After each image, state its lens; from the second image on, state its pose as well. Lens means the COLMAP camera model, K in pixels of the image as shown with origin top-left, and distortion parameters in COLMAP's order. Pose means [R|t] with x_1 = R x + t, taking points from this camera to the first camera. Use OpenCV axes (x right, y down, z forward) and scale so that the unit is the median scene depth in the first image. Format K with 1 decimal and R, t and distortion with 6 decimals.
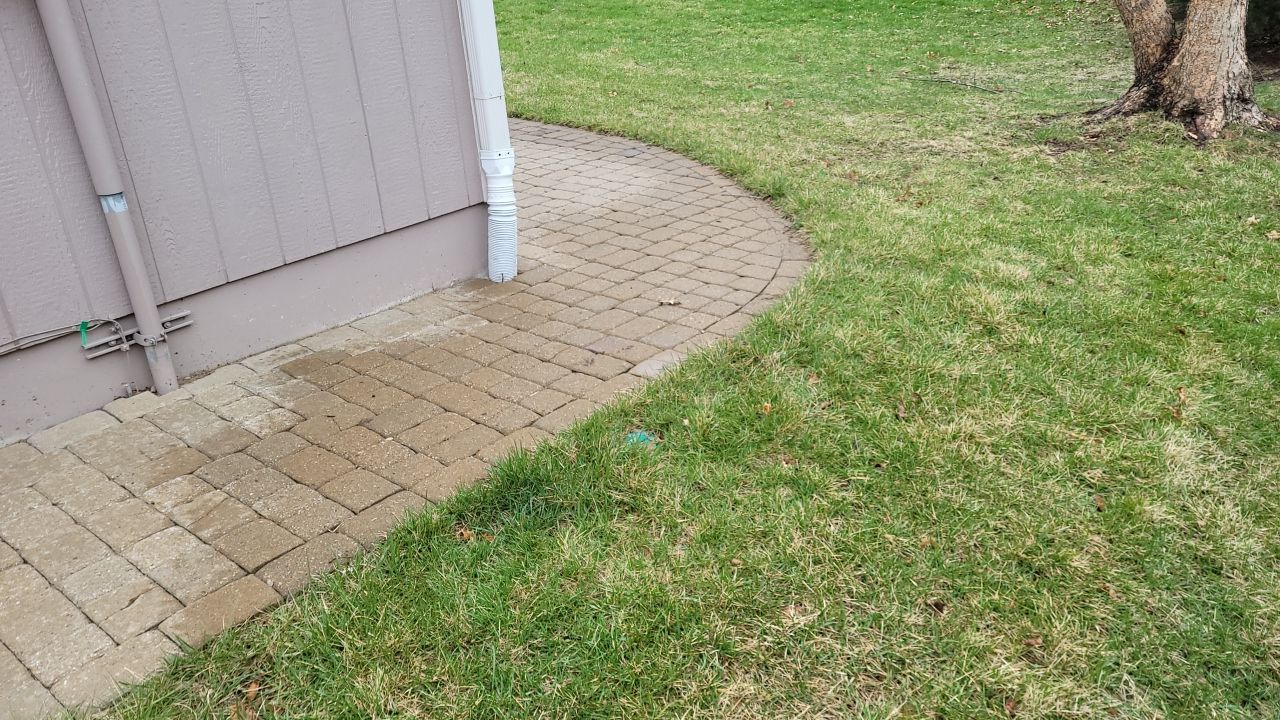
lens RADIAL K [[928.3, 0, 639.0], [0, 928.3, 356.2], [0, 0, 1]] dist [0.010743, -0.003482]
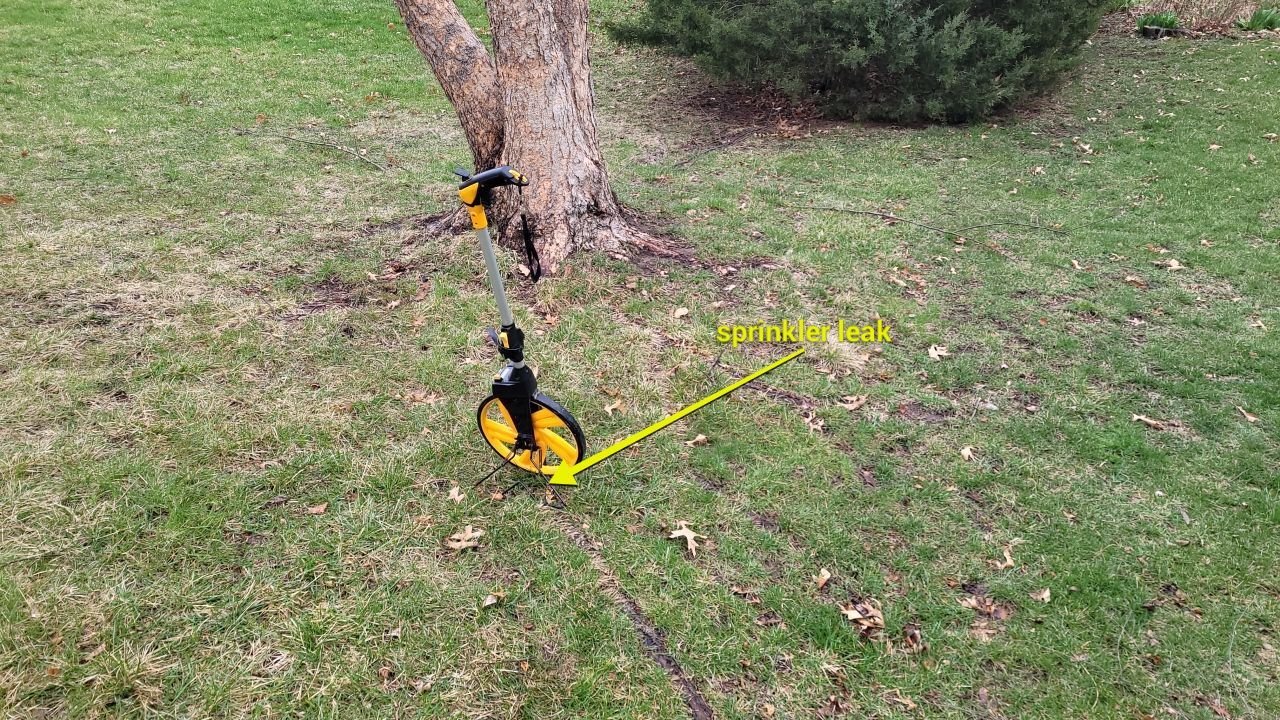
lens RADIAL K [[928.3, 0, 640.6], [0, 928.3, 362.8], [0, 0, 1]] dist [0.010743, -0.003482]
pose [[0.942093, -0.084374, 0.324565, 0.439458], [0.079966, 0.996434, 0.026924, -0.177157], [-0.325679, 0.000589, 0.945480, 0.314630]]
